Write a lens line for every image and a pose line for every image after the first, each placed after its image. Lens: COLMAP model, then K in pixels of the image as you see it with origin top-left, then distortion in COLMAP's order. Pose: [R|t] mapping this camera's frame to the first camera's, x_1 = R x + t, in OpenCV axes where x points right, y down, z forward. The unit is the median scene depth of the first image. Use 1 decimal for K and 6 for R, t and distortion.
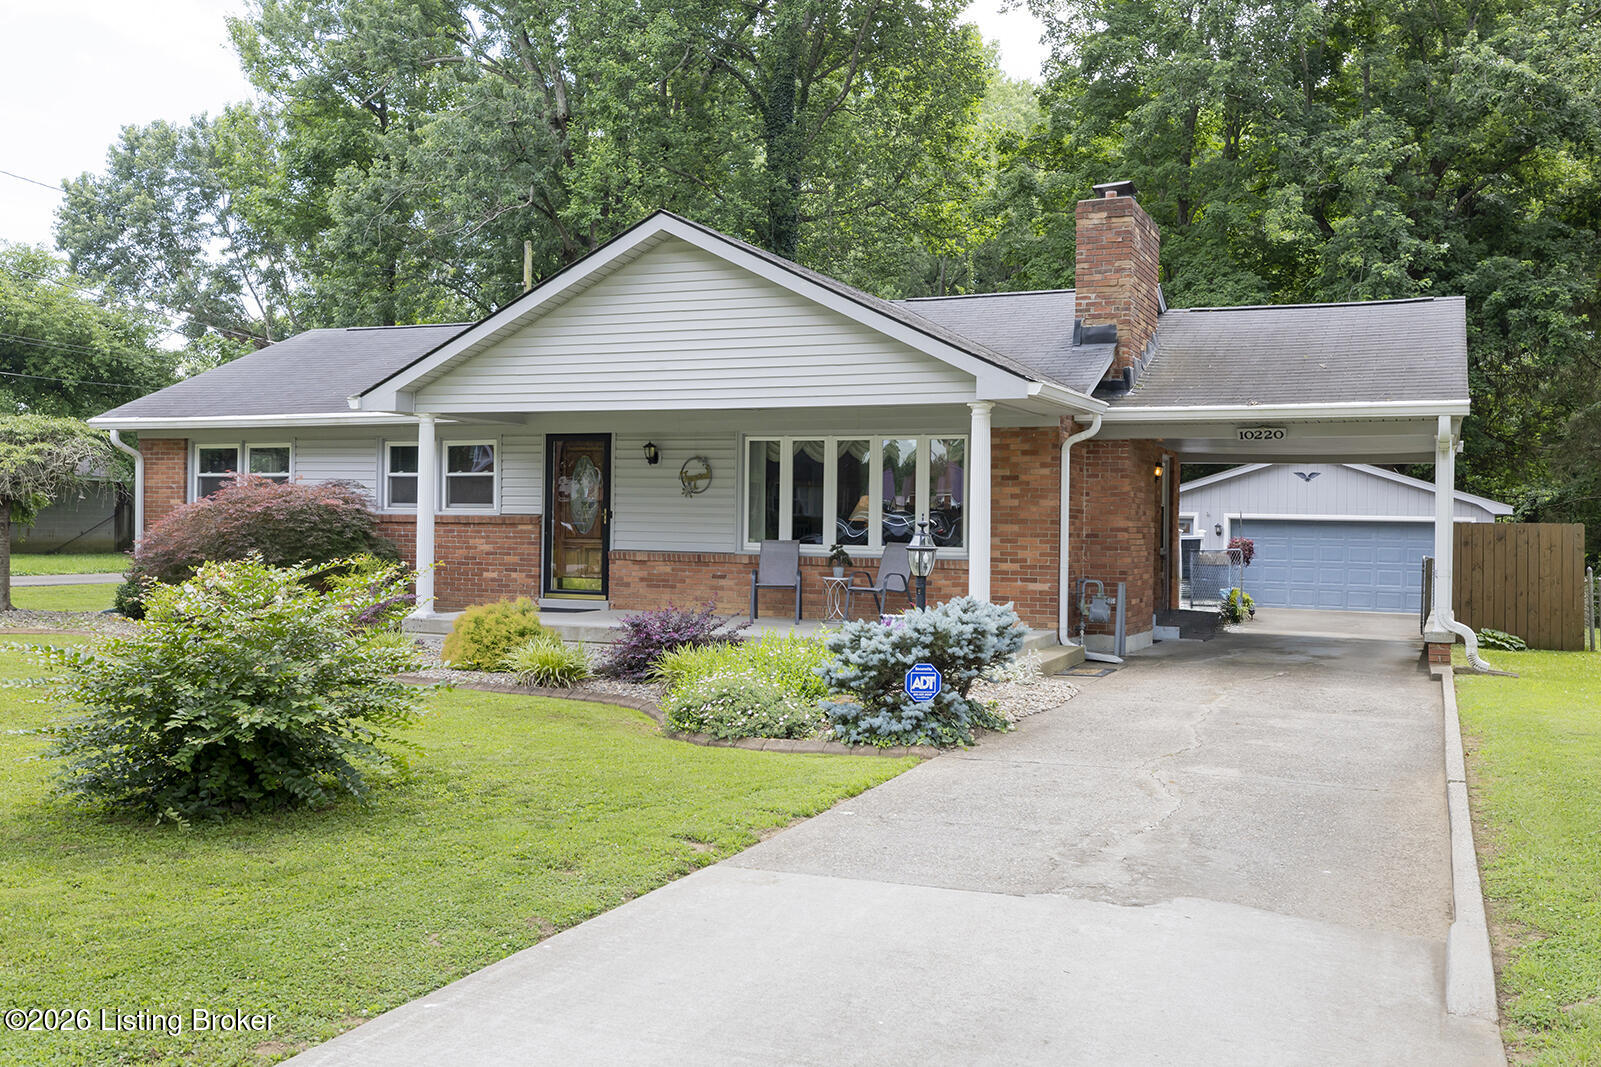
lens RADIAL K [[1292.0, 0, 800.5], [0, 1292.0, 533.5], [0, 0, 1]] dist [0.001149, 0.000472]
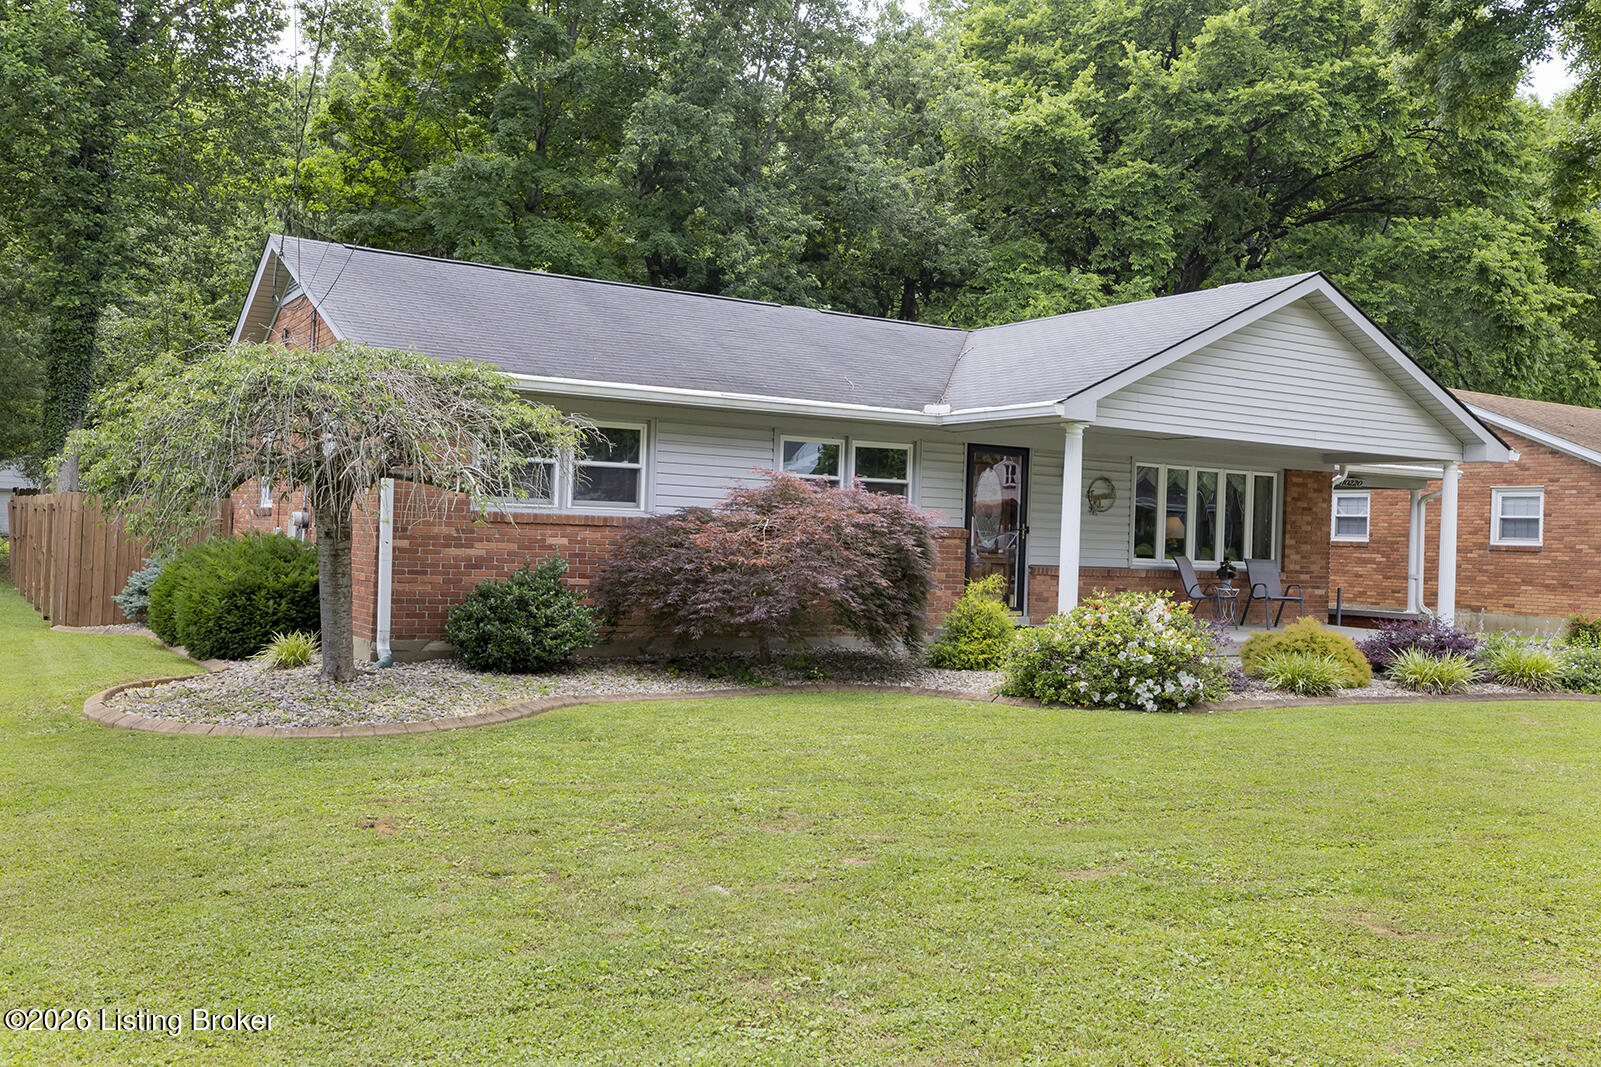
lens RADIAL K [[1292.0, 0, 800.5], [0, 1292.0, 533.5], [0, 0, 1]] dist [0.001149, 0.000472]
pose [[0.622283, 0.005129, 0.782775, -1.109884], [-0.022187, 0.999692, 0.011088, -0.020368], [-0.782477, -0.024268, 0.622206, 0.554335]]
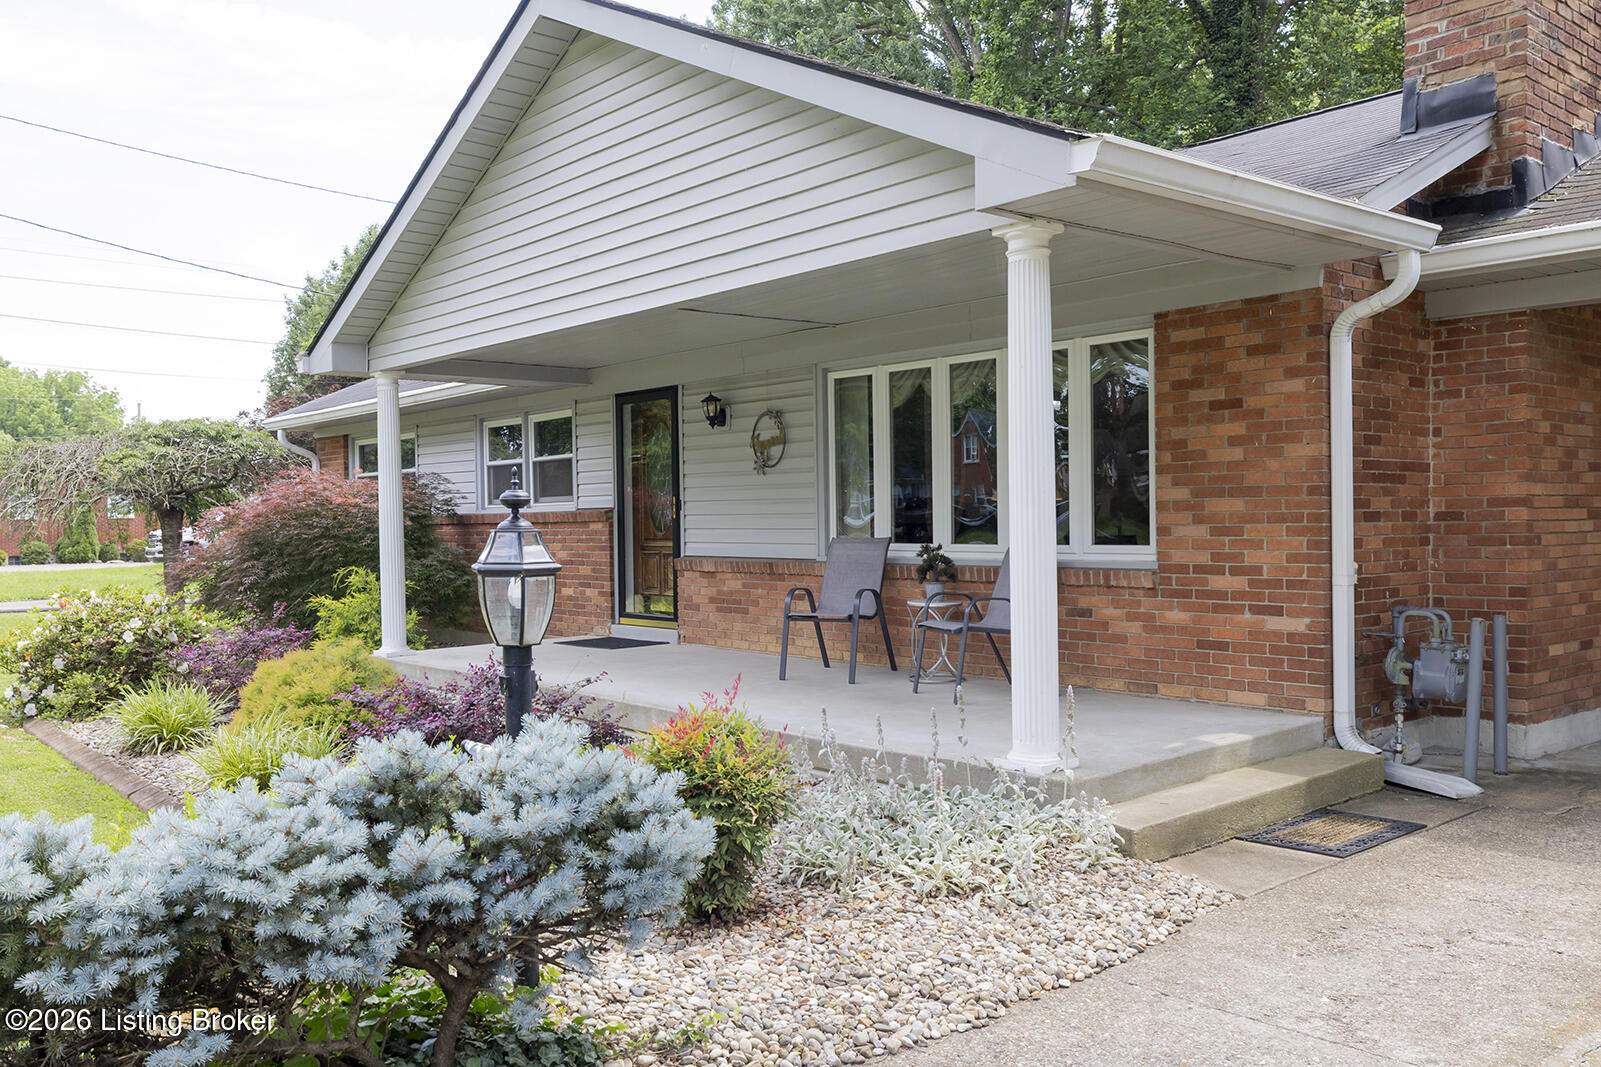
lens RADIAL K [[1214.3, 0, 802.0], [0, 1214.3, 554.3], [0, 0, 1]] dist [0.001032, 0.001716]
pose [[0.902301, -0.014750, -0.430854, 0.203240], [0.024231, 0.999570, 0.016523, 0.002713], [0.430425, -0.025349, 0.902270, 0.477143]]
